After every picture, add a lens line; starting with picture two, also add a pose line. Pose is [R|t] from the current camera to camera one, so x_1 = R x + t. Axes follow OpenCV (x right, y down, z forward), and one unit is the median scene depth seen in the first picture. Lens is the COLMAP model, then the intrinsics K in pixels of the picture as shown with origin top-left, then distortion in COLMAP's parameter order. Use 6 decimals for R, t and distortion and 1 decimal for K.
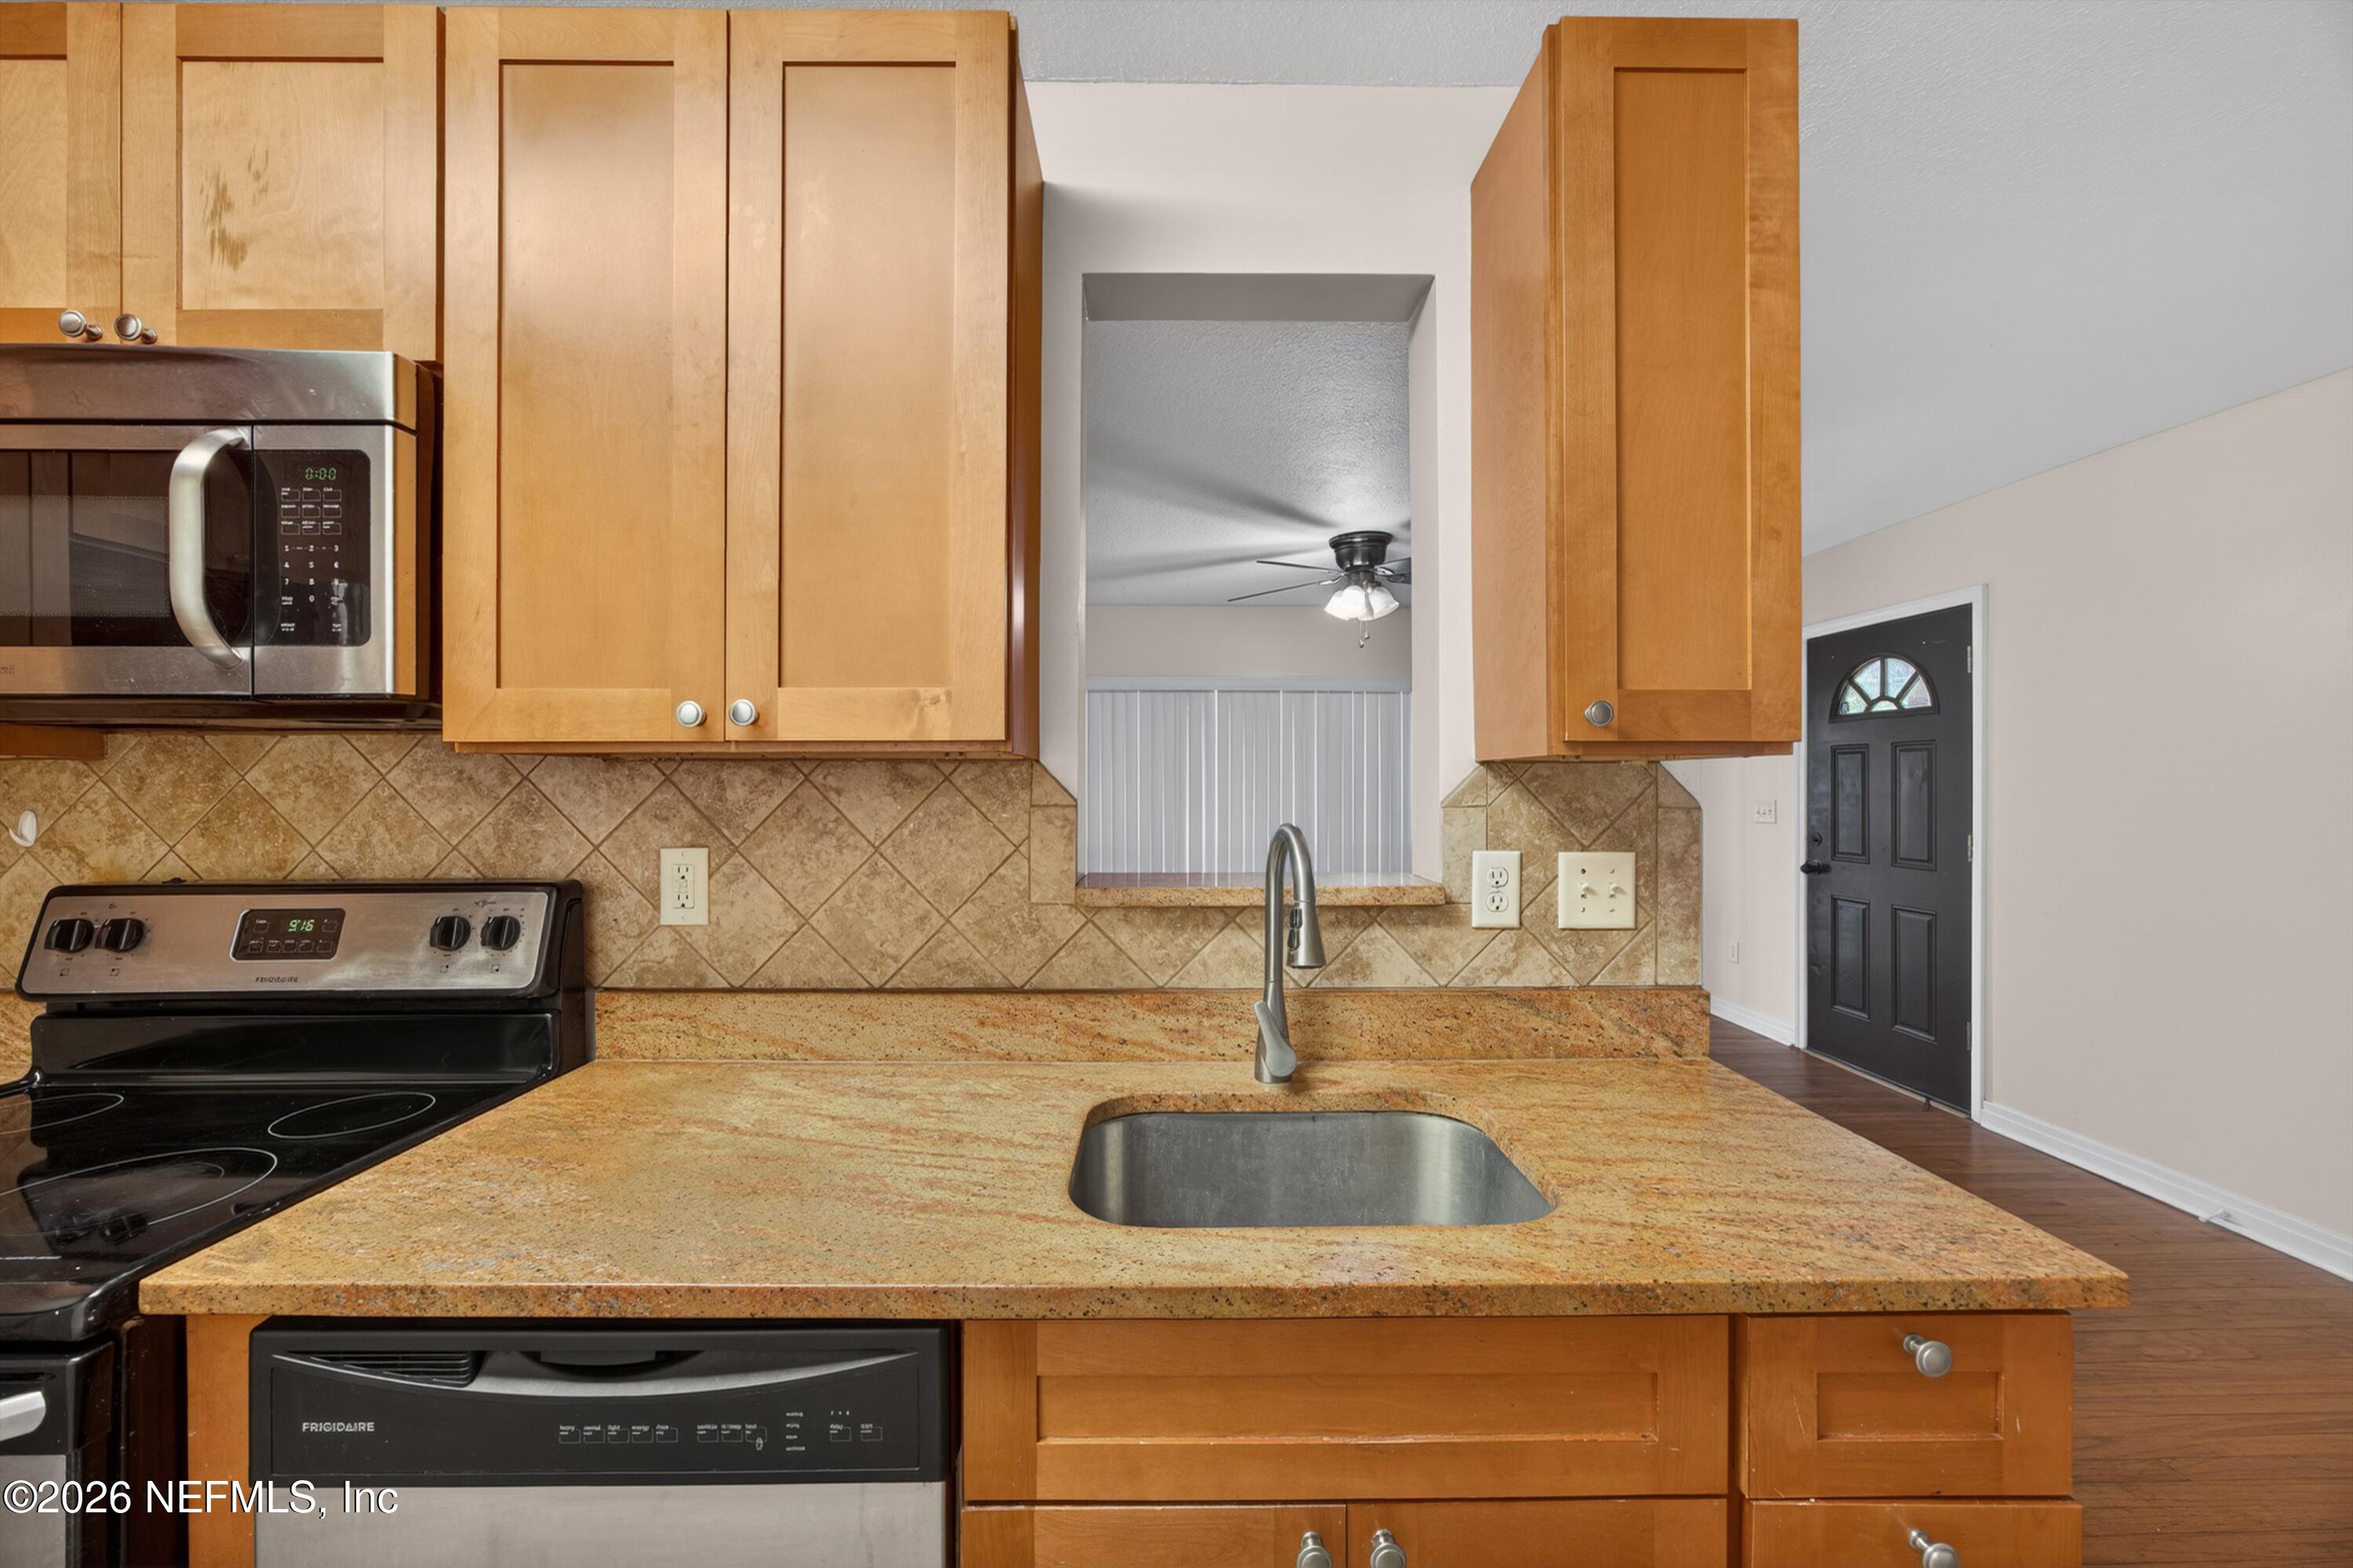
lens RADIAL K [[909.6, 0, 1176.5], [0, 909.6, 784.0], [0, 0, 1]] dist [-0.031175, 0.012225]
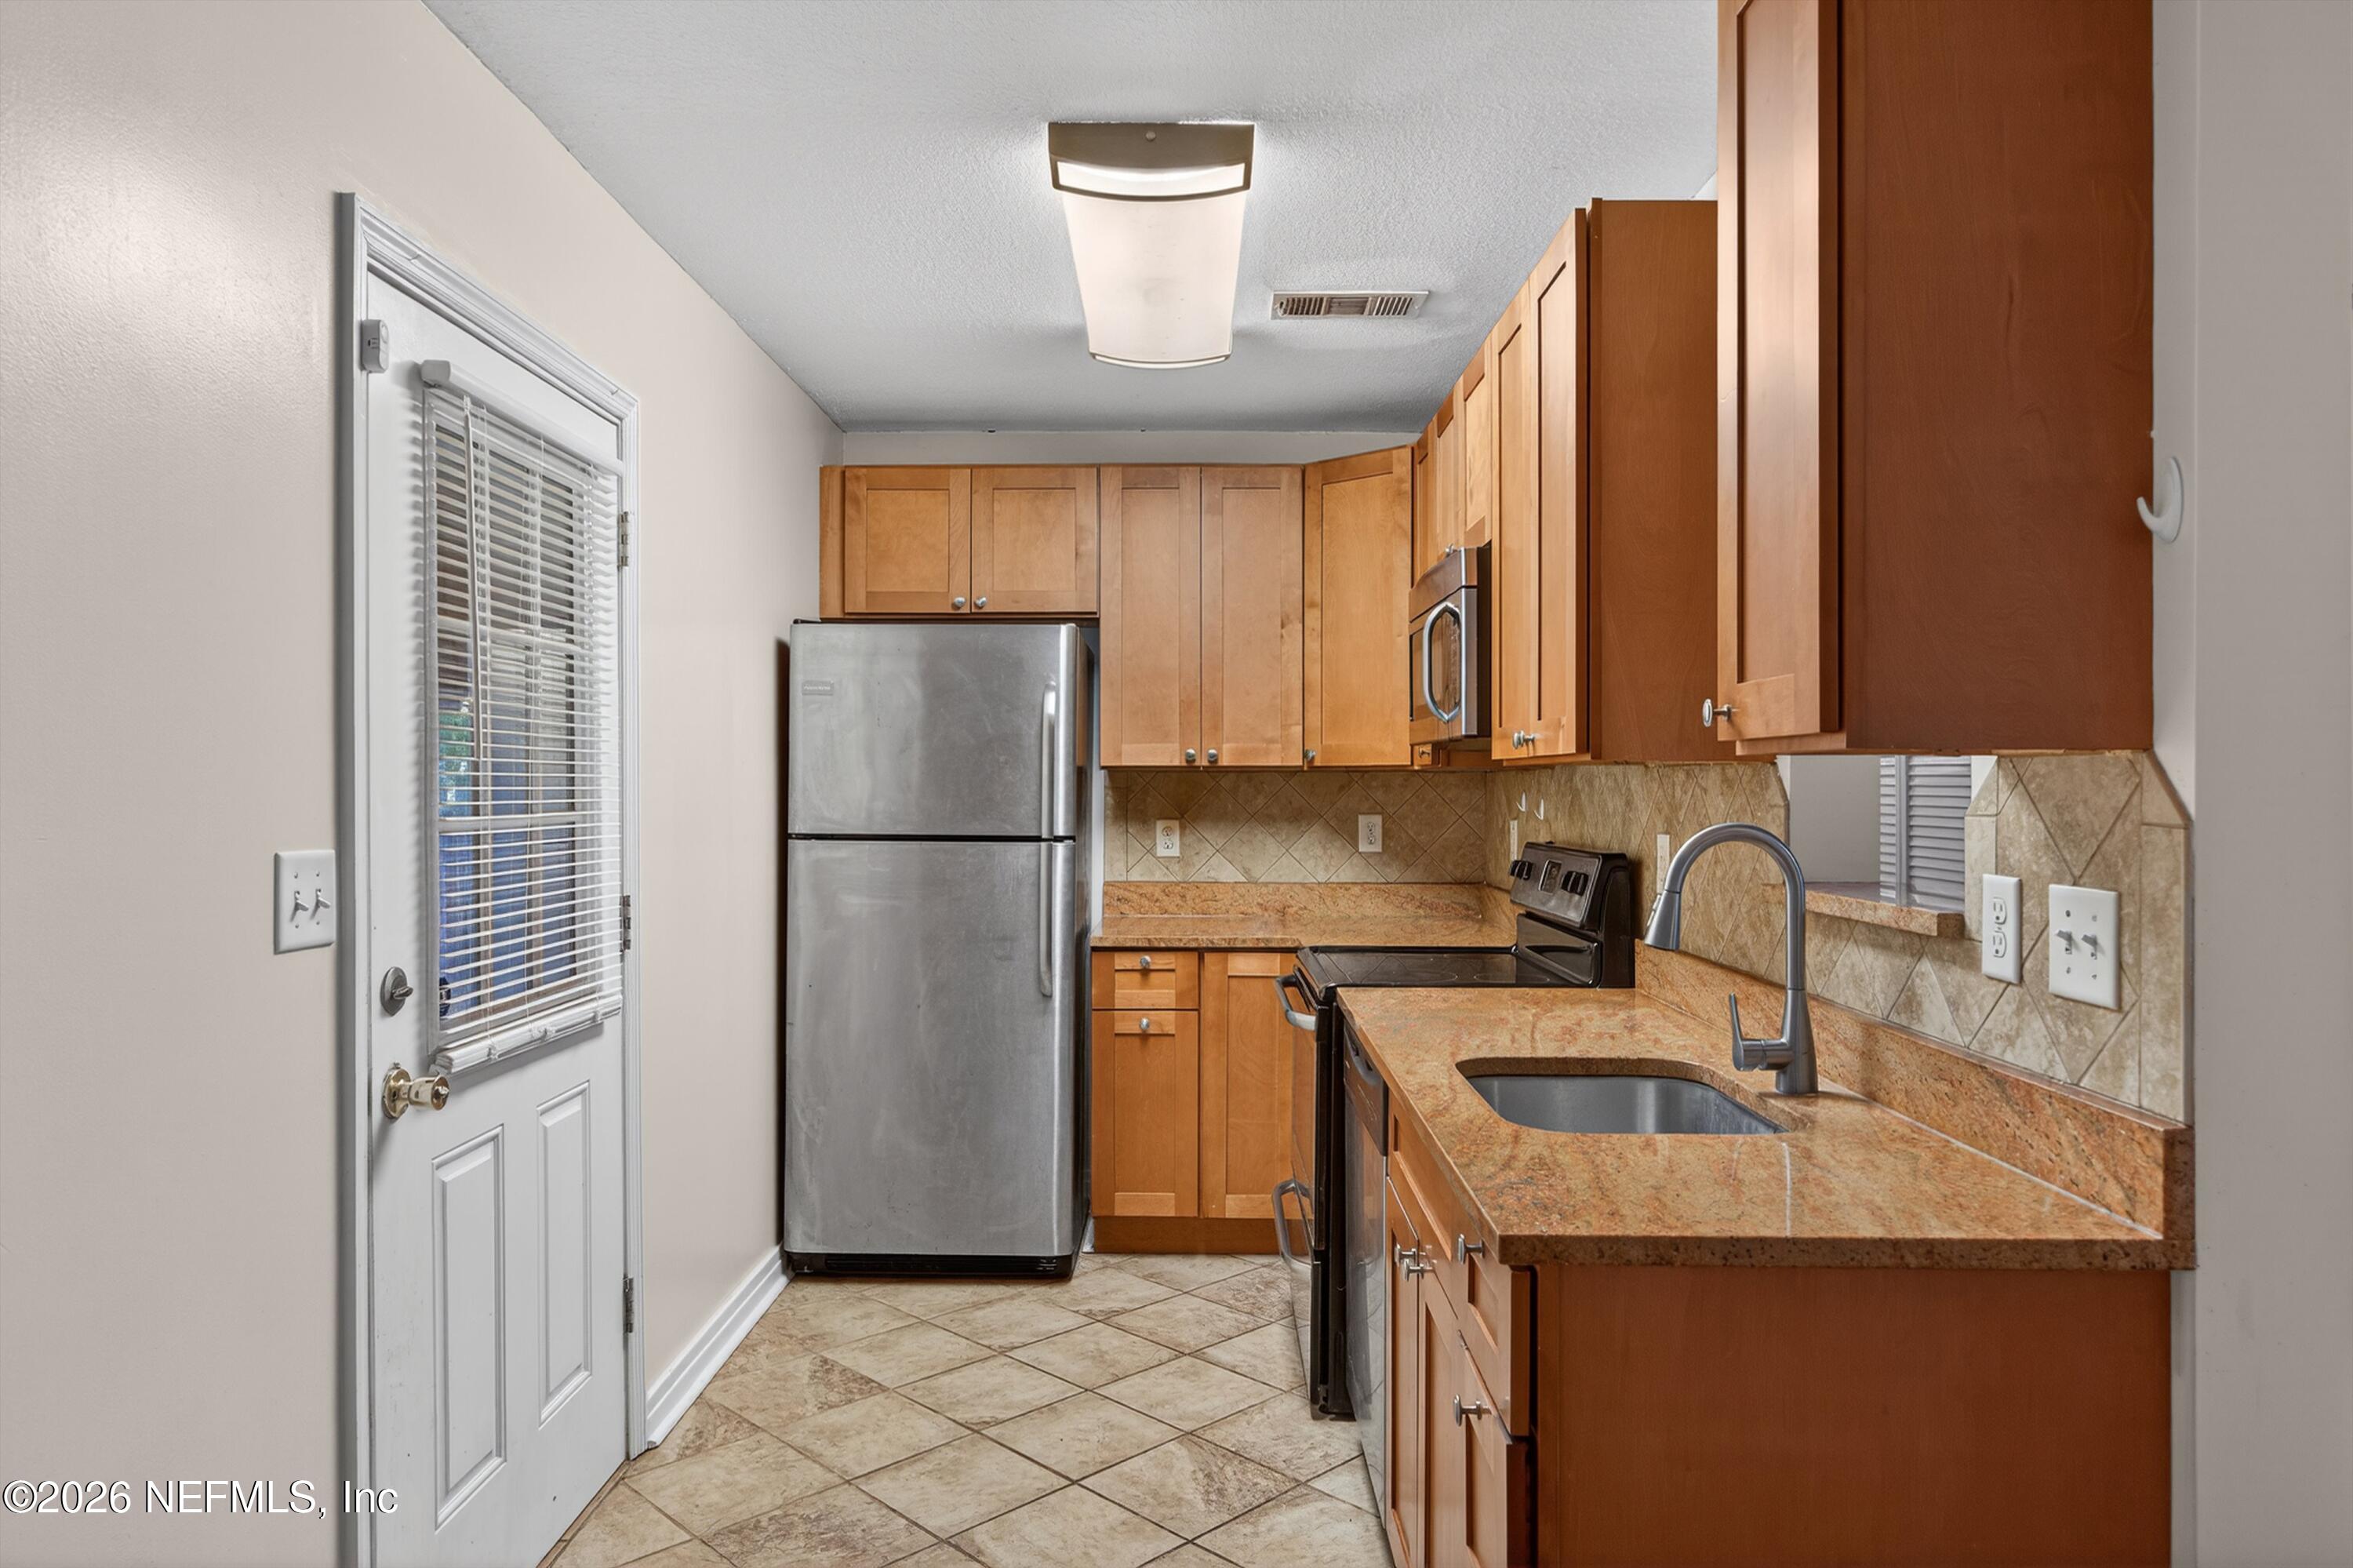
lens RADIAL K [[1533.8, 0, 1176.5], [0, 1533.8, 784.0], [0, 0, 1]] dist [0.000054, 0.000314]
pose [[-0.025906, 0.001143, -0.999664, 1.640508], [0.000289, 0.999999, 0.001136, -0.003078], [0.999664, -0.000260, -0.025906, 0.360863]]
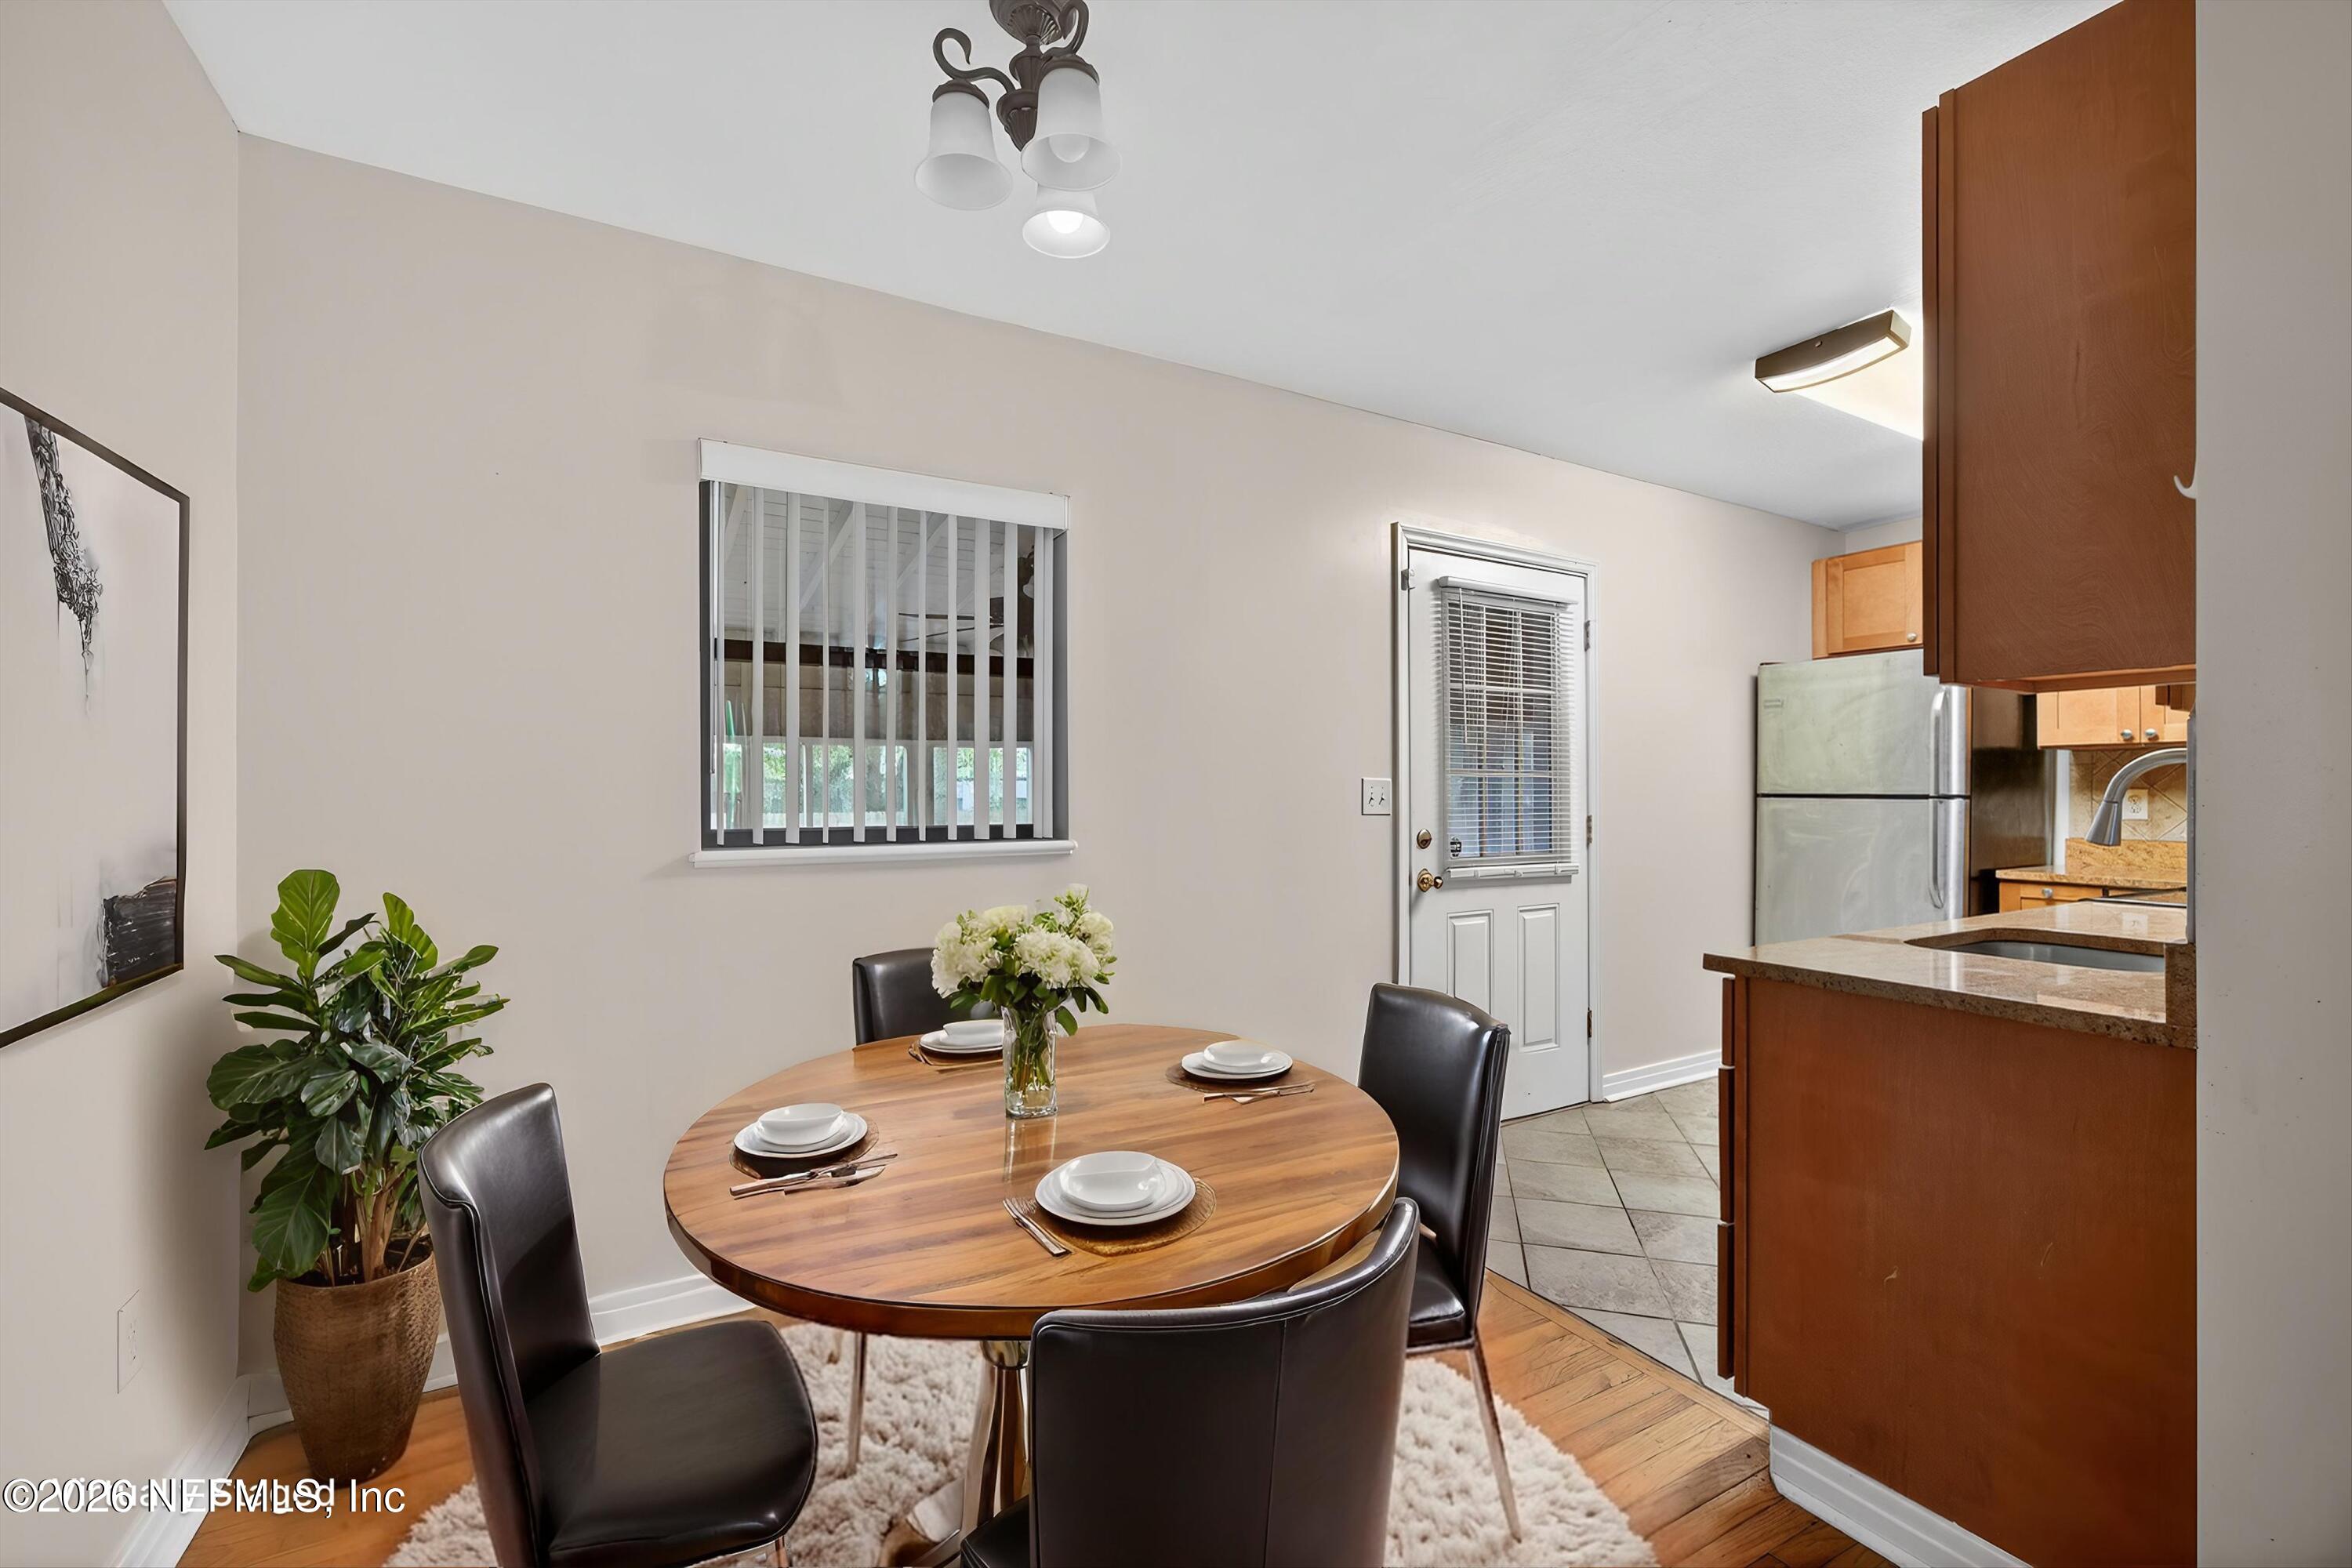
lens RADIAL K [[983.9, 0, 1173.2], [0, 983.9, 792.1], [0, 0, 1]] dist [0.000046, 0.000086]
pose [[-0.877504, -0.001750, -0.479566, 1.817547], [-0.000590, 0.999997, -0.002570, 0.097118], [0.479569, -0.001972, -0.877502, 1.353156]]
